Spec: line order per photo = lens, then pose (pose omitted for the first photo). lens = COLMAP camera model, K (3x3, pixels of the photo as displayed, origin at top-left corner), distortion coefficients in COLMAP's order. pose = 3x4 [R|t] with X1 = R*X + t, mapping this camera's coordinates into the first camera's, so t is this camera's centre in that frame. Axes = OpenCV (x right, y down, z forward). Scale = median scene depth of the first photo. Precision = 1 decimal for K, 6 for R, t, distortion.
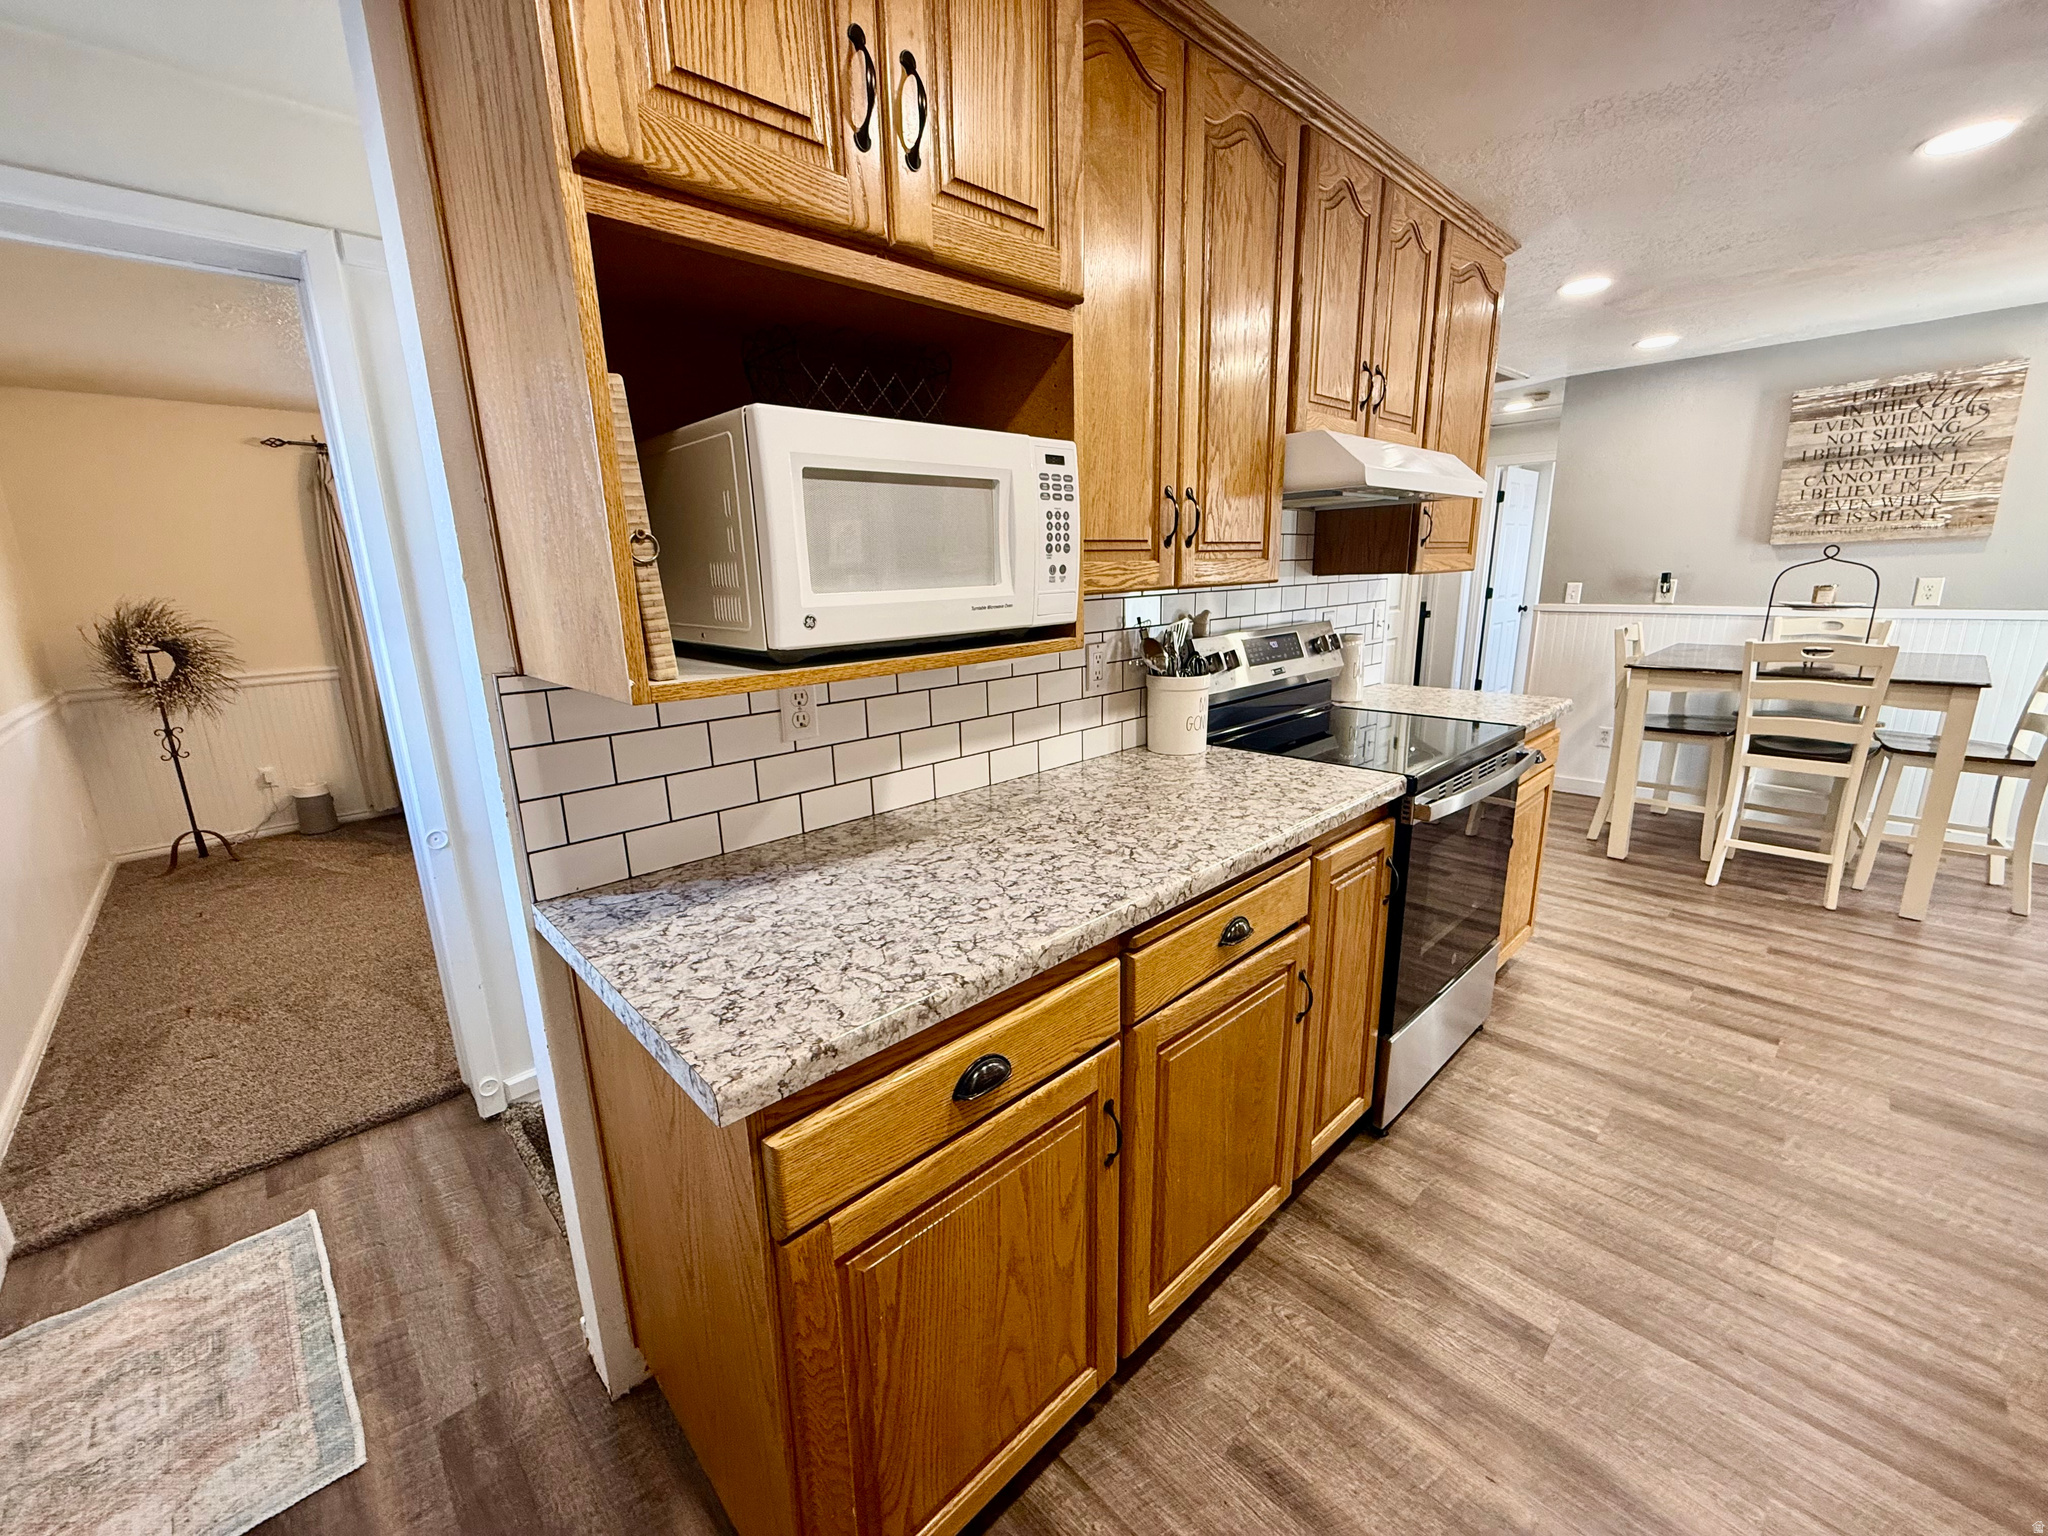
lens RADIAL K [[812.8, 0, 1020.7], [0, 812.8, 762.6], [0, 0, 1]] dist [0.002847, -0.000386]
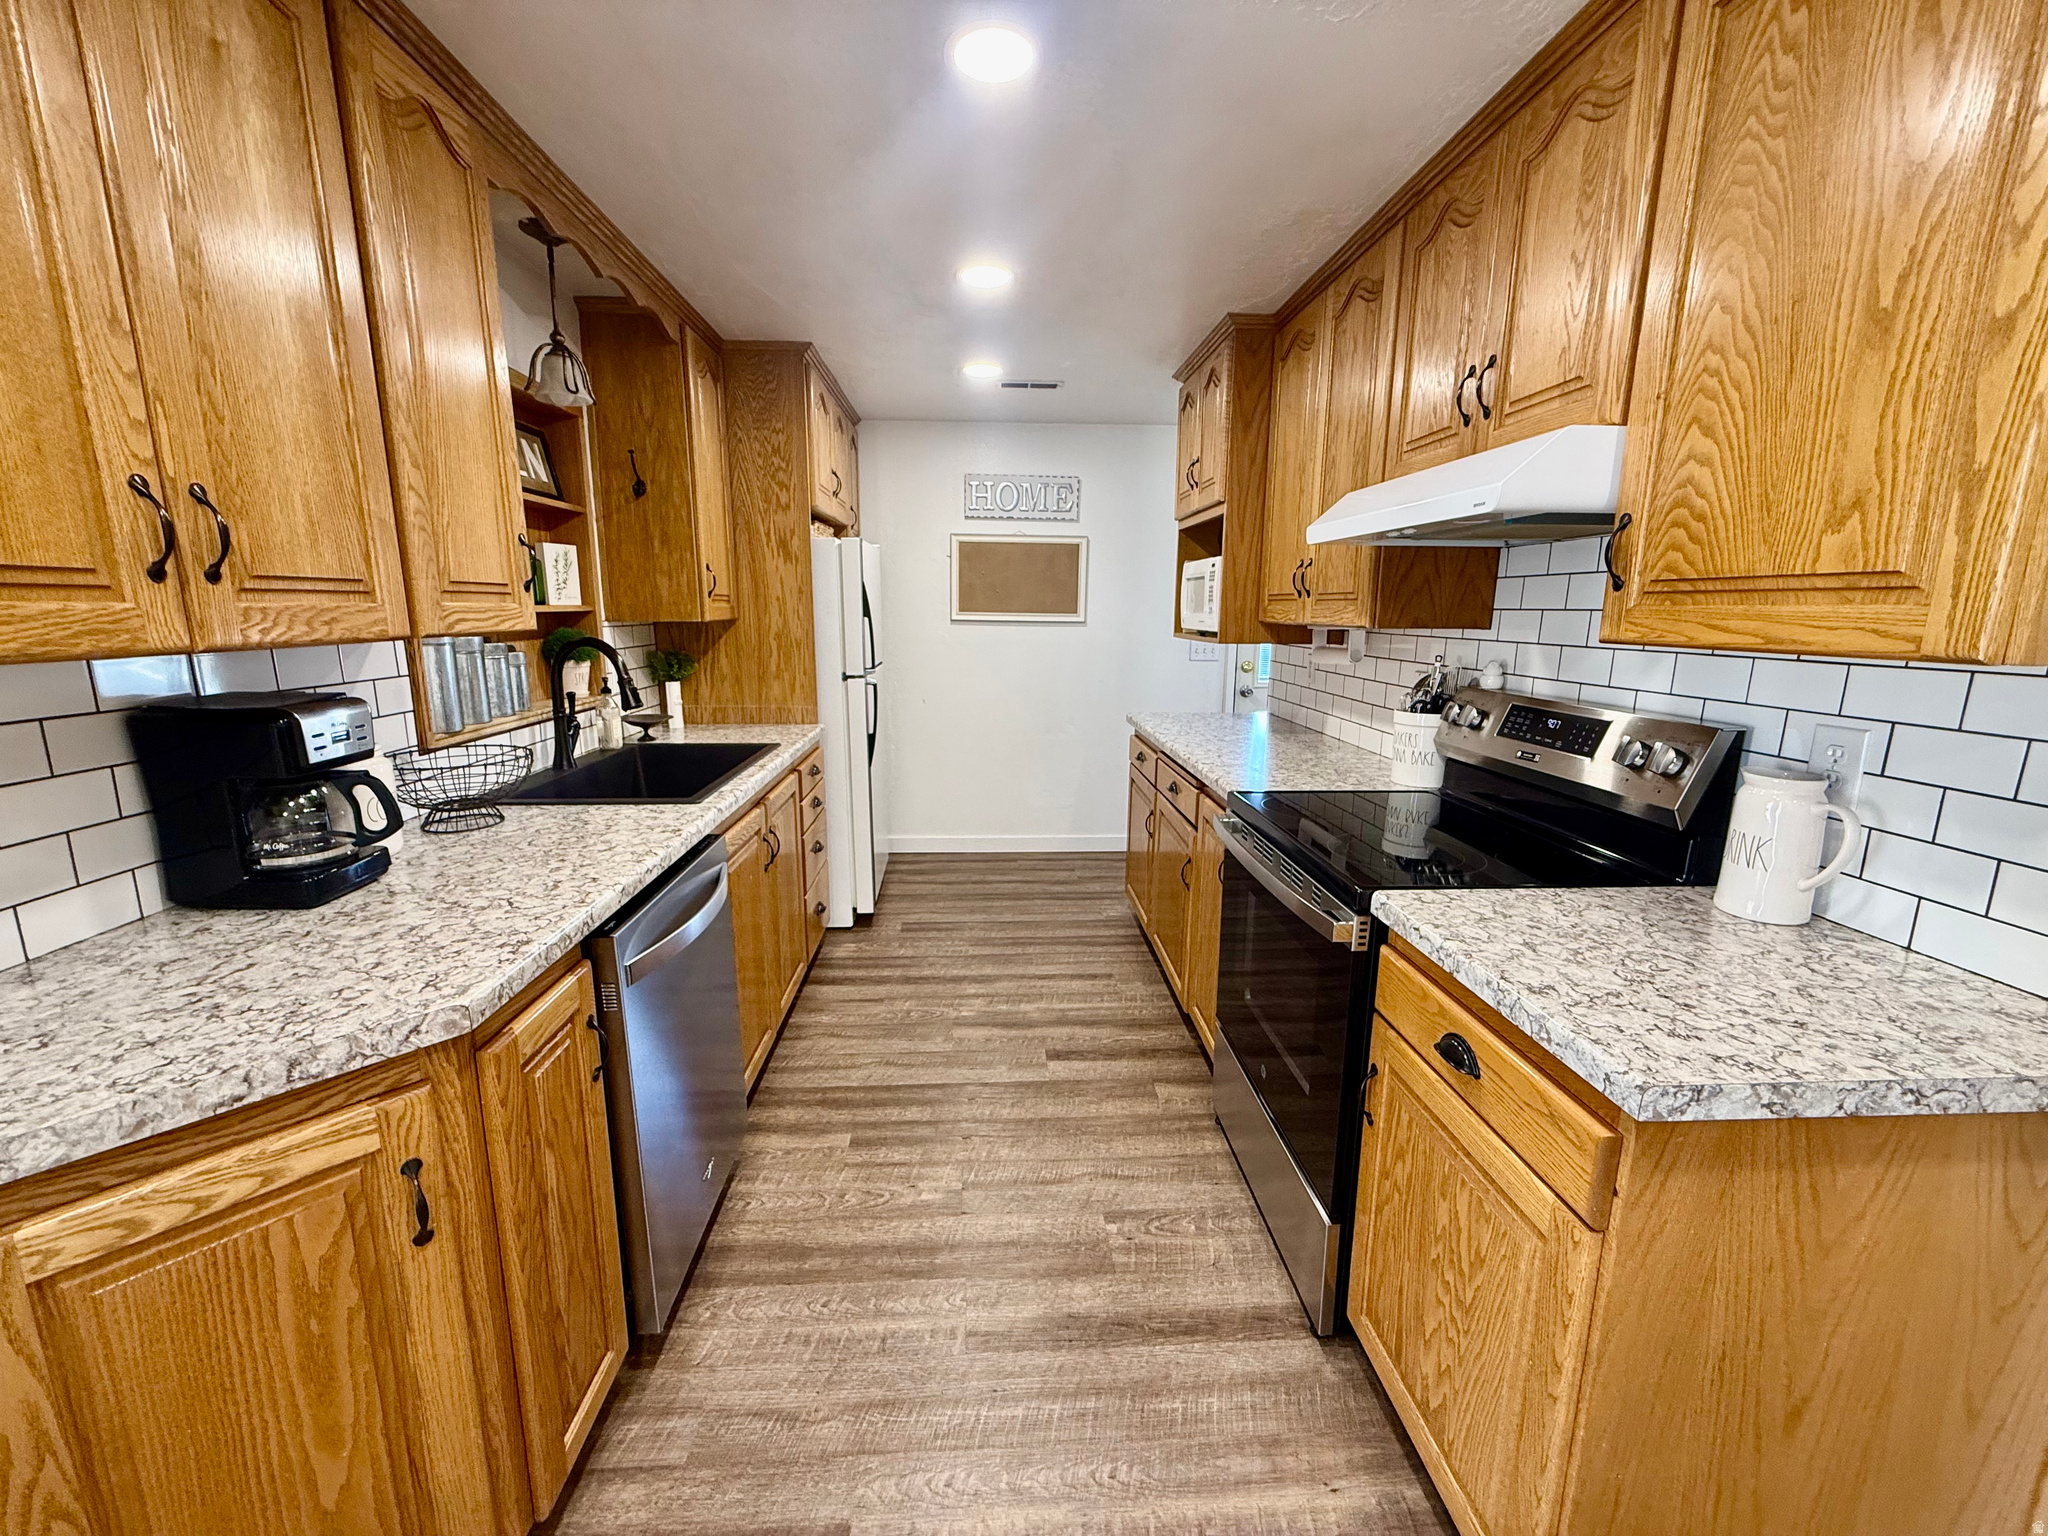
lens RADIAL K [[819.3, 0, 1014.2], [0, 819.3, 760.0], [0, 0, 1]] dist [0.000599, 0.000085]
pose [[-0.657144, 0.168301, -0.734735, 0.773521], [-0.153507, 0.924445, 0.349053, -0.196803], [0.737968, 0.342165, -0.581658, 0.720992]]
